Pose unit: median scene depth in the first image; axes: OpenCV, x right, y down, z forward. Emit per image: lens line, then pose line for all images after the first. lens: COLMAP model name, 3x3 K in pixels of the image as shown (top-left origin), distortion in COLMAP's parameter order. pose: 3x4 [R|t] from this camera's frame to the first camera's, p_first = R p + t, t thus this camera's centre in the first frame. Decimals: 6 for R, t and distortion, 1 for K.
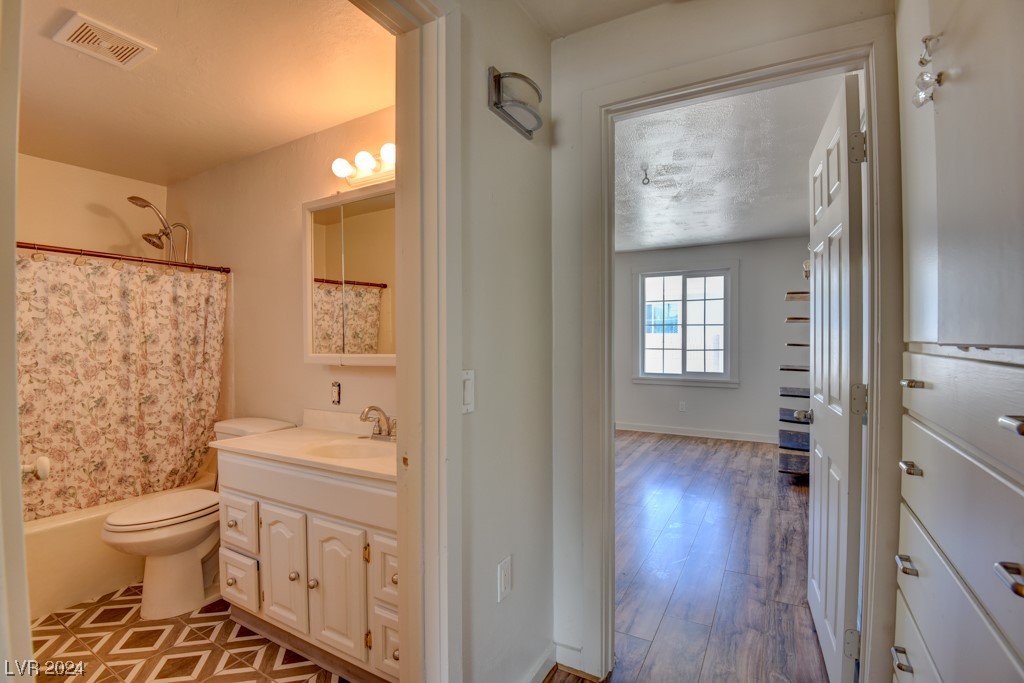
lens RADIAL K [[472.9, 0, 513.6], [0, 472.9, 342.5], [0, 0, 1]] dist [-0.028516, -0.008322]
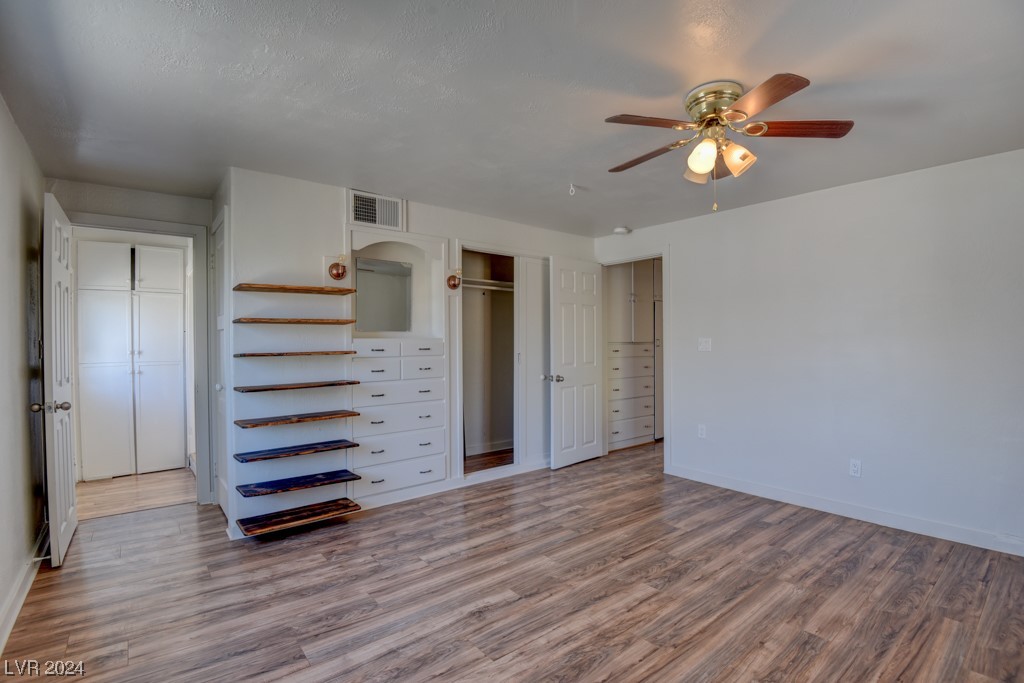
lens RADIAL K [[472.9, 0, 510.9], [0, 472.9, 341.2], [0, 0, 1]] dist [-0.028516, -0.008322]
pose [[-0.924632, 0.000152, 0.380863, 0.009365], [0.004893, 0.999922, 0.011479, -0.027698], [-0.380831, 0.012477, -0.924560, 1.784547]]
